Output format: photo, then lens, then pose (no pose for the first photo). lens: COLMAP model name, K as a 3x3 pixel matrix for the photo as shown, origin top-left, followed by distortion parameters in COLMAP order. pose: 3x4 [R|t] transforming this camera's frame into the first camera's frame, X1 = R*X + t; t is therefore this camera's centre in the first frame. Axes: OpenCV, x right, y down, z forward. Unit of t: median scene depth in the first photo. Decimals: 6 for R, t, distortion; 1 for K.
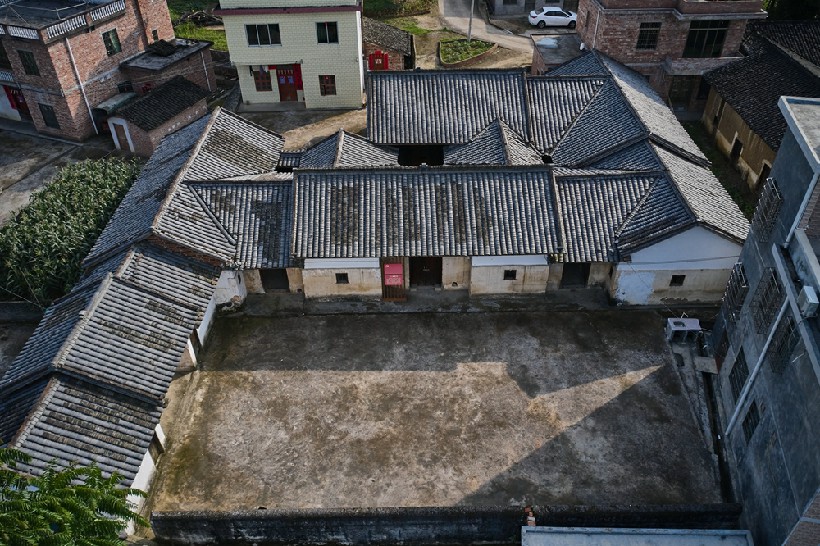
lens RADIAL K [[648.0, 0, 410.0], [0, 648.0, 273.0], [0, 0, 1]] dist [-0.009534, 0.003791]
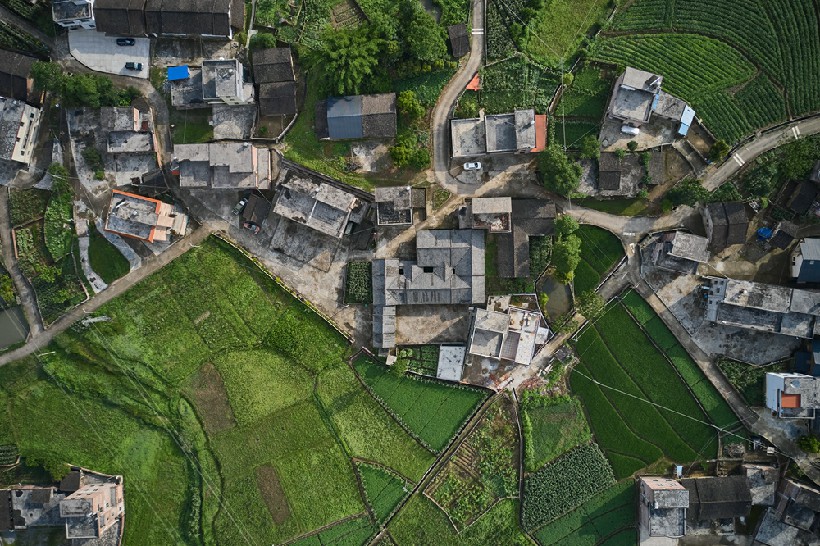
lens RADIAL K [[648.0, 0, 410.0], [0, 648.0, 273.0], [0, 0, 1]] dist [-0.009534, 0.003791]
pose [[0.999750, -0.017183, -0.014281, -0.063153], [0.021826, 0.614321, 0.788754, -4.920676], [-0.004780, -0.788869, 0.614543, -2.480888]]
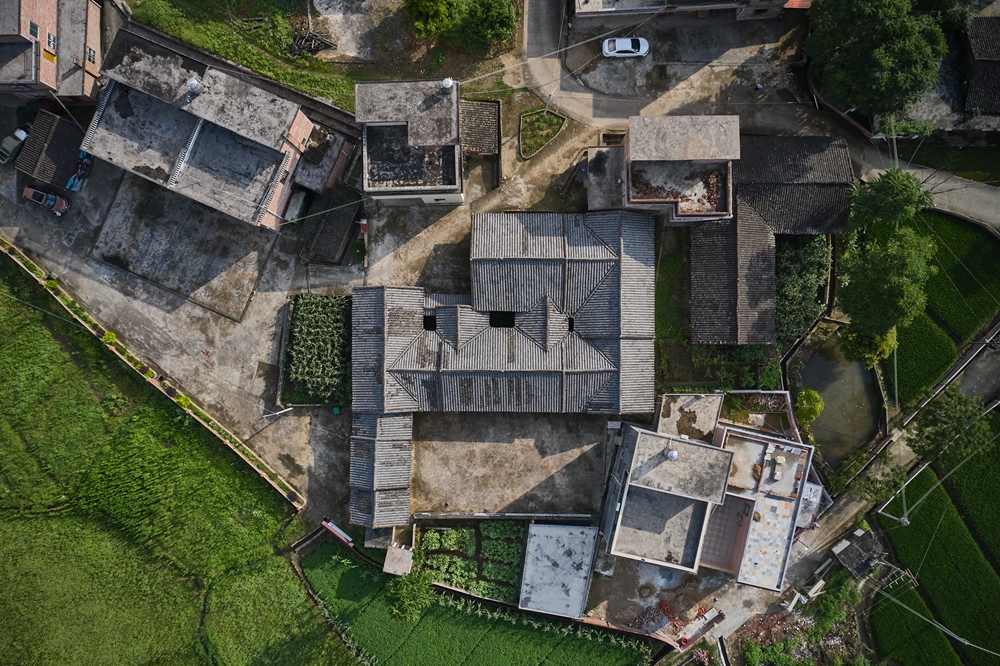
lens RADIAL K [[790.2, 0, 500.0], [0, 790.2, 333.0], [0, 0, 1]] dist [-0.009534, 0.003791]
pose [[0.999953, 0.005058, -0.008302, 0.035652], [0.003250, 0.630965, 0.775805, -2.291614], [0.009162, -0.775795, 0.630918, -0.529676]]
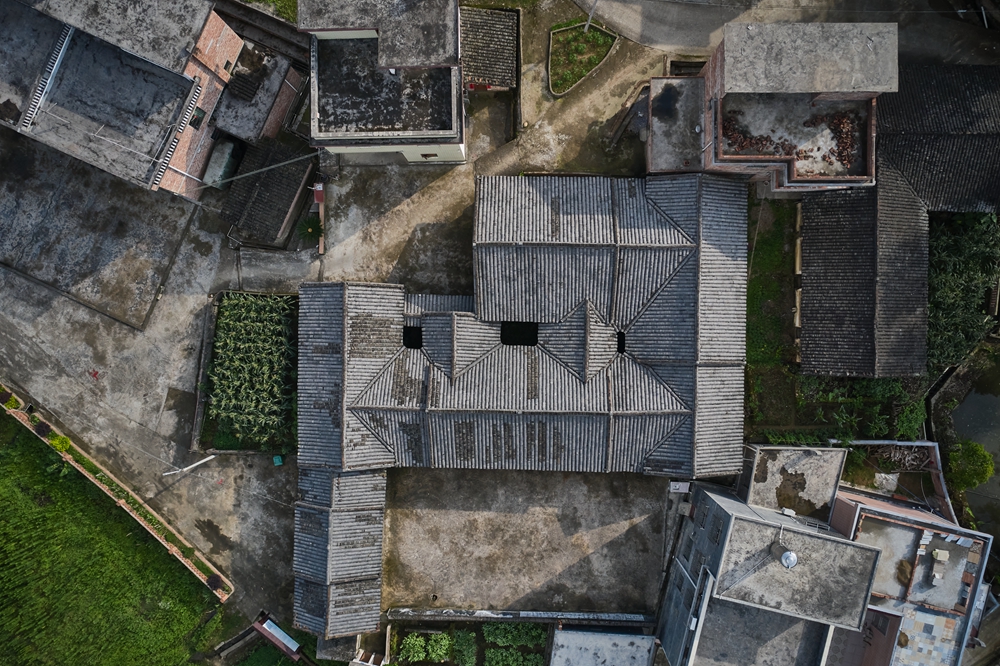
lens RADIAL K [[790.2, 0, 500.0], [0, 790.2, 333.0], [0, 0, 1]] dist [-0.009534, 0.003791]
pose [[0.999762, 0.017061, -0.013593, 0.000252], [0.000294, 0.612533, 0.790445, -1.668464], [0.021812, -0.790261, 0.612383, 0.093829]]
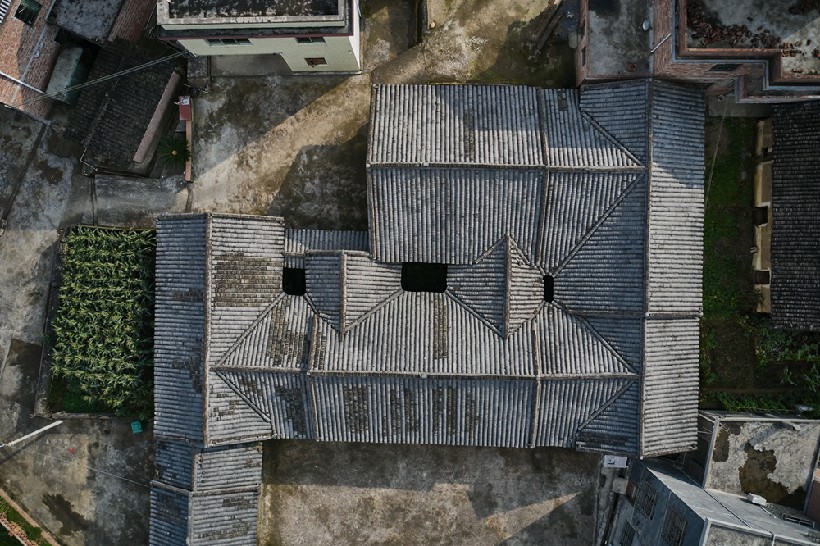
lens RADIAL K [[648.0, 0, 410.0], [0, 648.0, 273.0], [0, 0, 1]] dist [-0.009534, 0.003791]
pose [[0.999708, 0.020330, -0.013079, 0.009348], [-0.002140, 0.613348, 0.789810, -1.193616], [0.024078, -0.789551, 0.613213, 0.469013]]
